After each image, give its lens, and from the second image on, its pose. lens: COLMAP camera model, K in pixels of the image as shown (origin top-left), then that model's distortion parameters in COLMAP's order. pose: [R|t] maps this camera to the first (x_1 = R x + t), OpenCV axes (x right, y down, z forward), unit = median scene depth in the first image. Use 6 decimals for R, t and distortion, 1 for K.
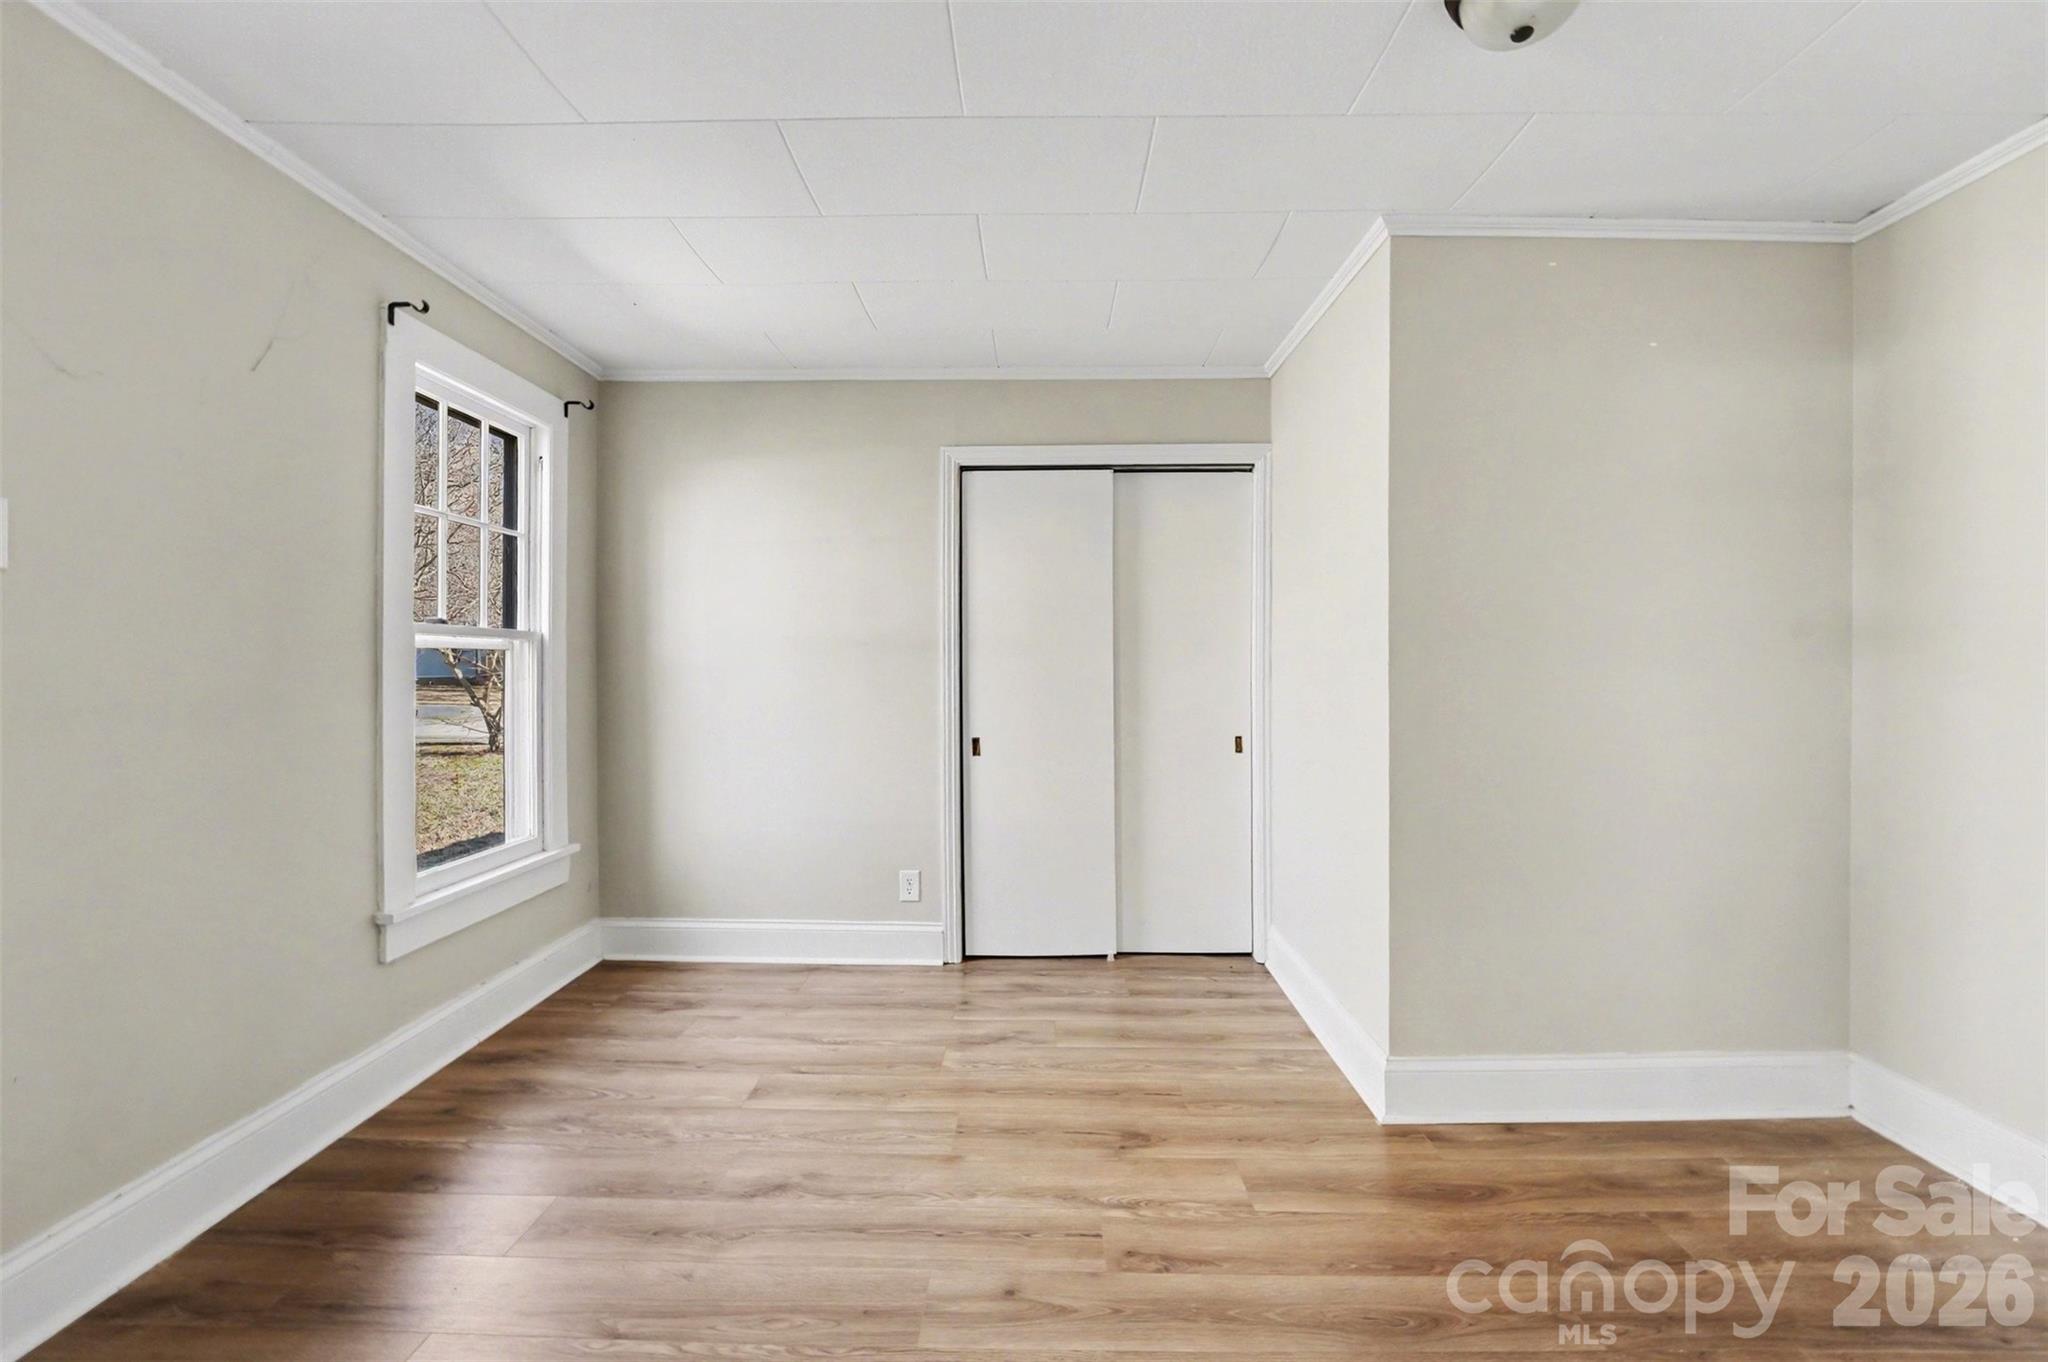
lens RADIAL K [[863.6, 0, 1028.5], [0, 863.6, 657.6], [0, 0, 1]] dist [-0.021790, 0.000317]
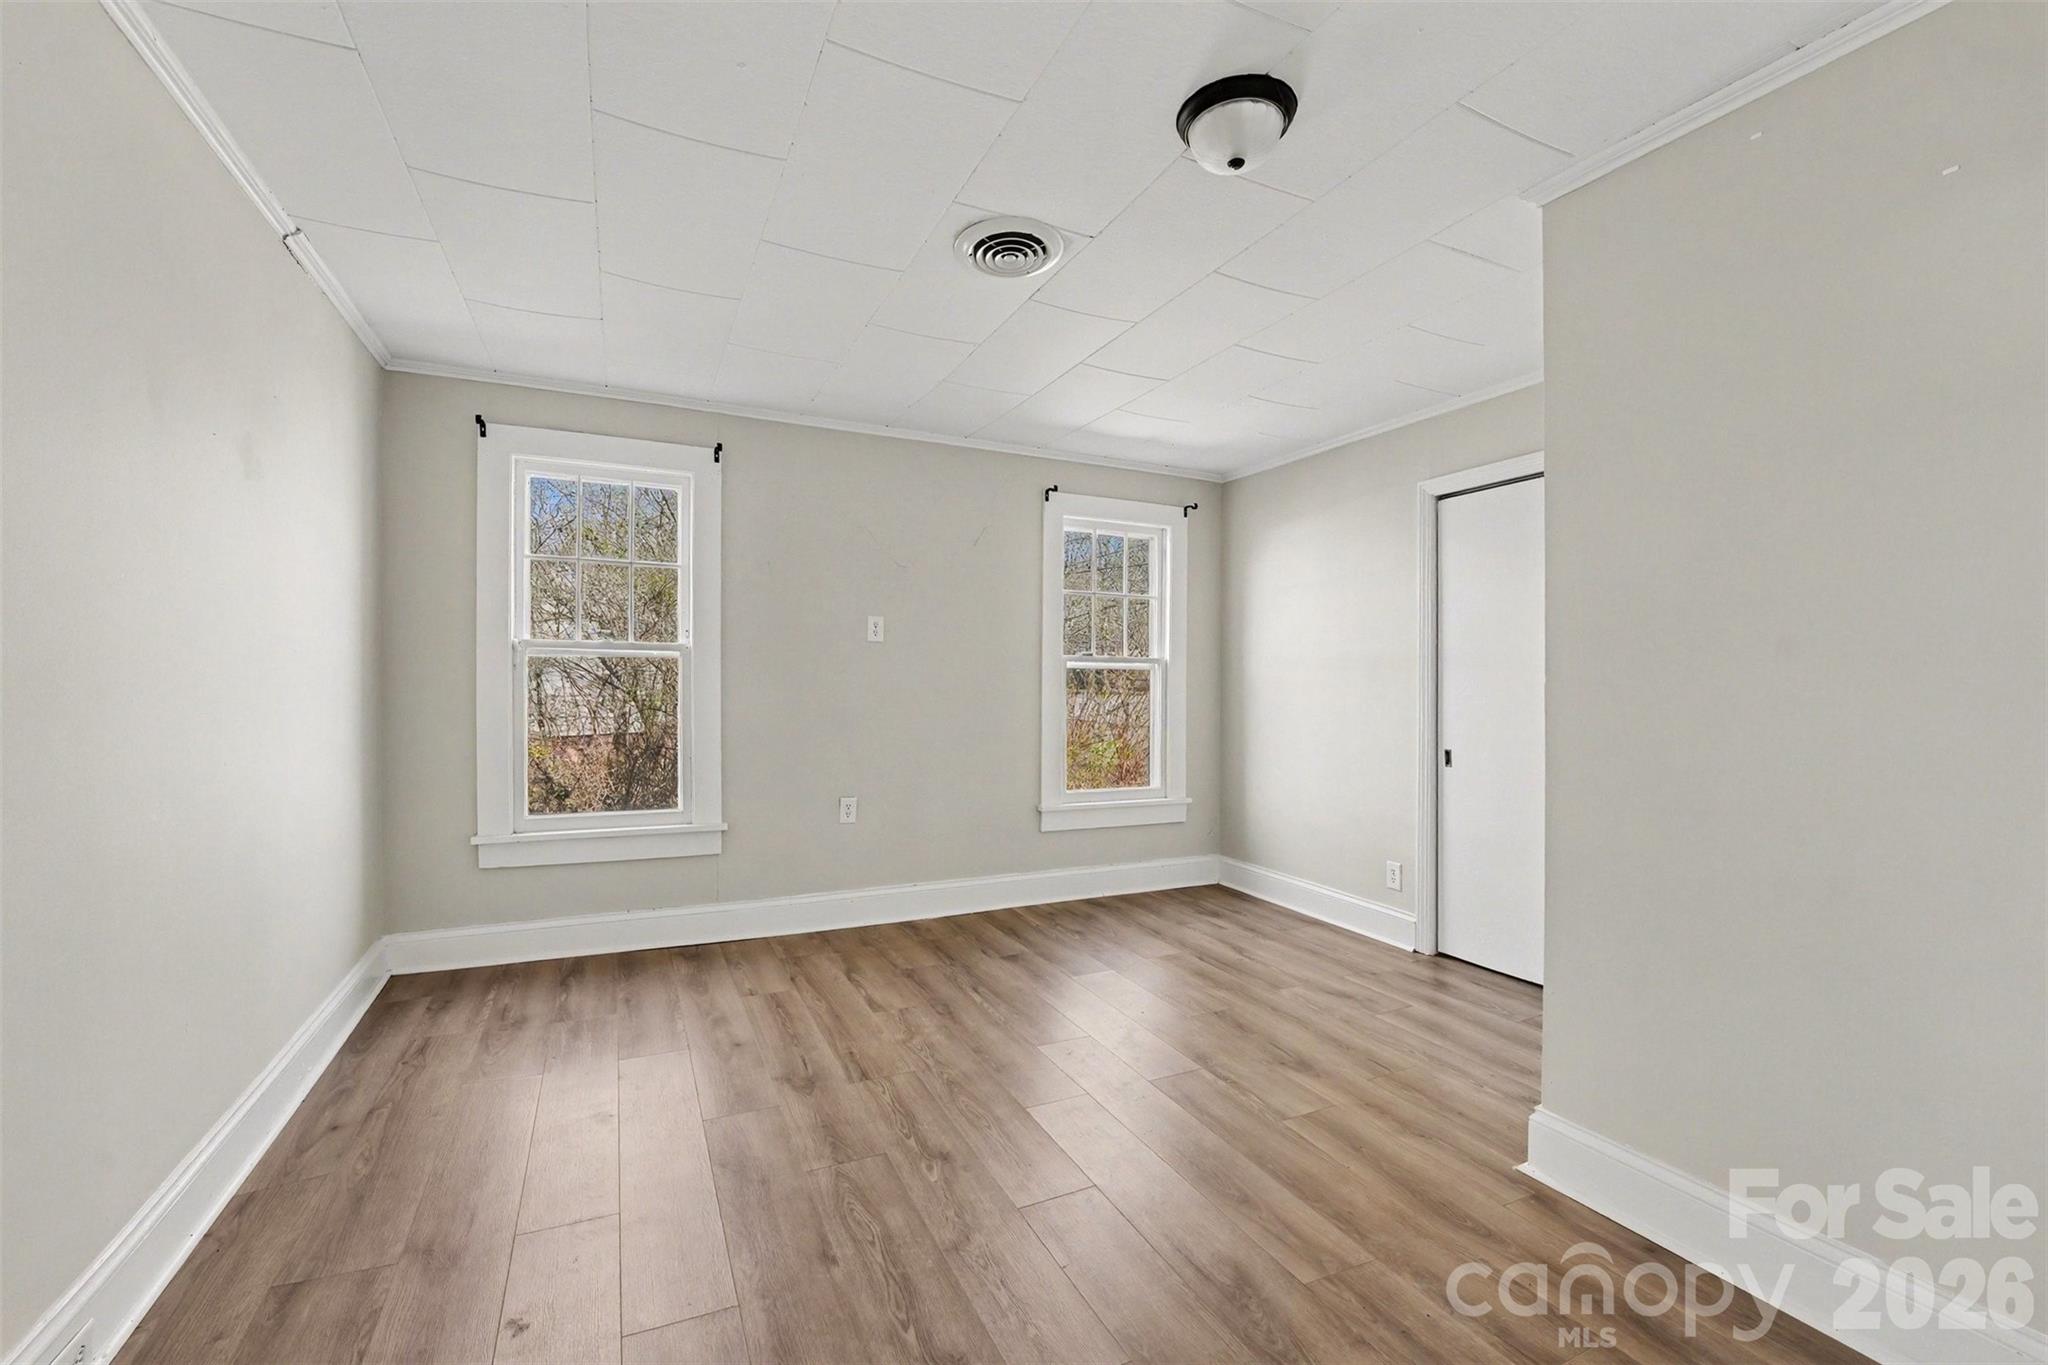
lens RADIAL K [[855.6, 0, 1036.0], [0, 855.6, 683.0], [0, 0, 1]] dist [-0.023314, 0.000018]
pose [[0.440365, 0.000736, -0.897818, 0.741337], [-0.003811, 0.999992, -0.001049, 0.016841], [0.897811, 0.003883, 0.440365, 0.095753]]
